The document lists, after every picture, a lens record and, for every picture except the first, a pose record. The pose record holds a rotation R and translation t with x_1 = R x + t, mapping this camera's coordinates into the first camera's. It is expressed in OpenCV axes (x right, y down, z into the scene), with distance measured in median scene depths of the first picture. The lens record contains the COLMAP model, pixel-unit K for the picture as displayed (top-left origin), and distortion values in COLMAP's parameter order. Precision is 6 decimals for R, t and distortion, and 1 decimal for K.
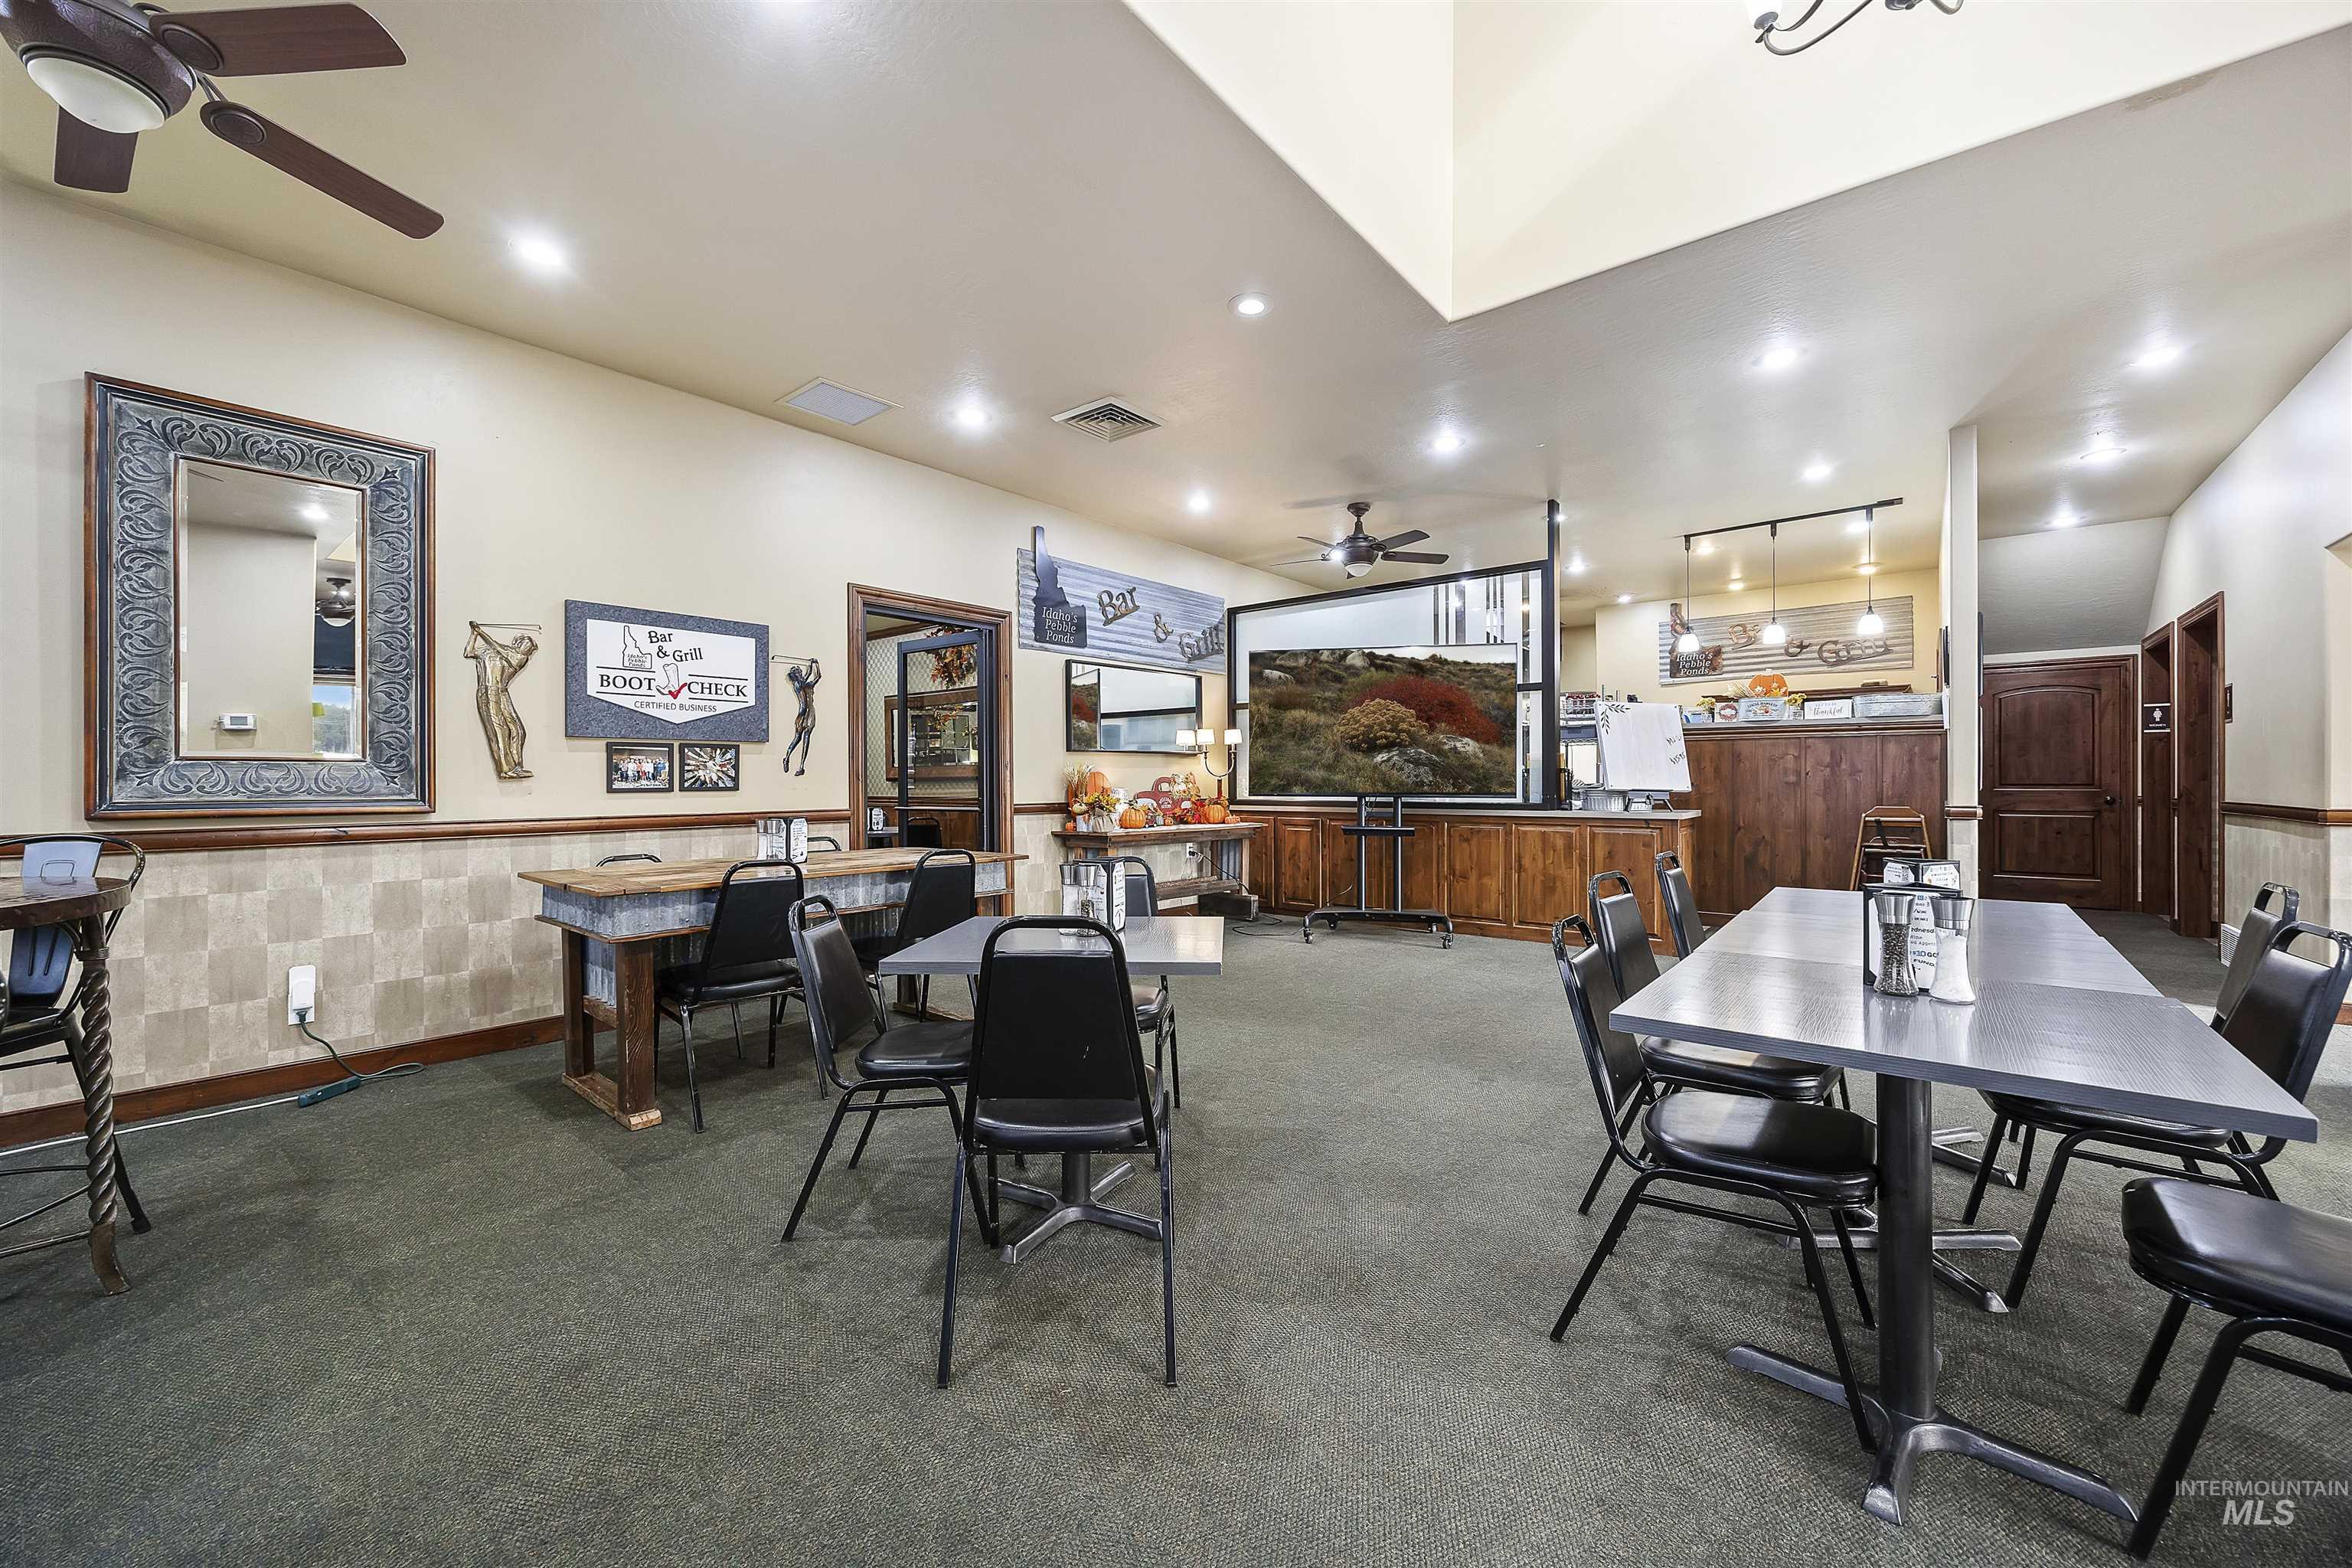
lens RADIAL K [[937.0, 0, 1194.8], [0, 937.0, 783.0], [0, 0, 1]] dist [-0.007865, 0.000292]
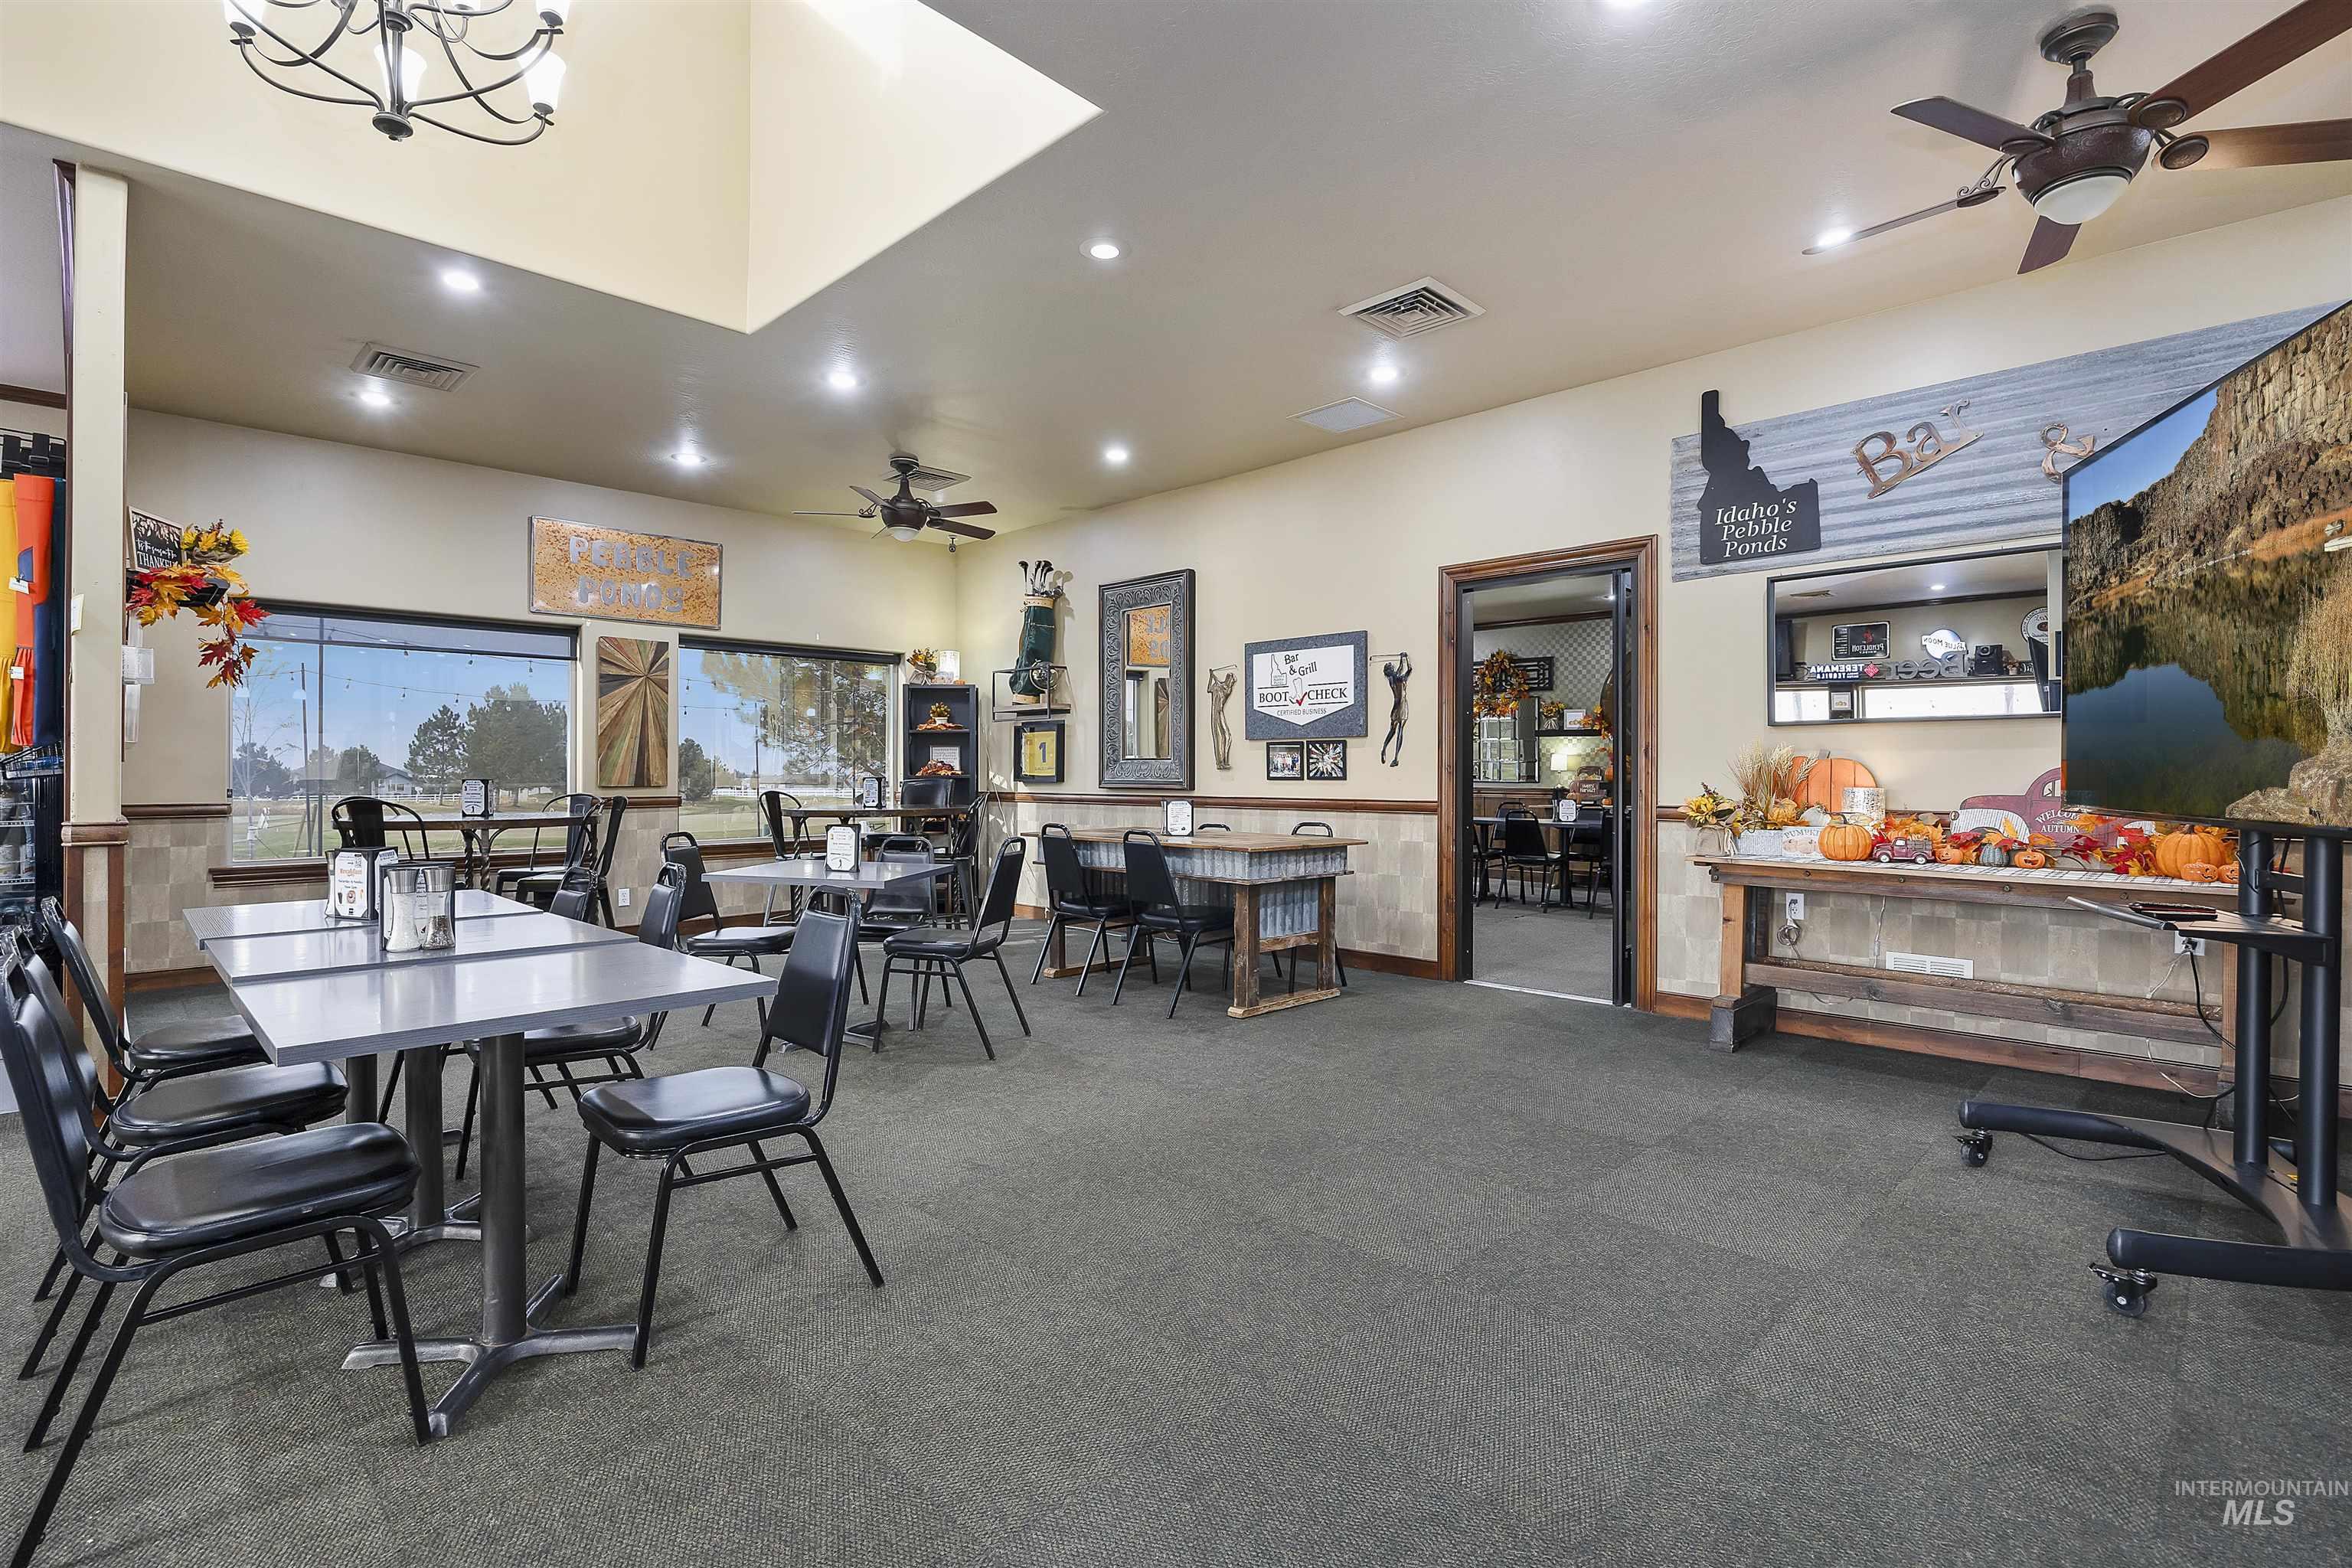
lens RADIAL K [[1132.8, 0, 1176.0], [0, 1132.8, 784.0], [0, 0, 1]] dist [0.001769, 0.000367]
pose [[-0.130349, 0.016688, -0.991328, 0.919922], [-0.001102, 0.999855, 0.016977, -0.010273], [0.991468, 0.003305, -0.130312, 0.977712]]
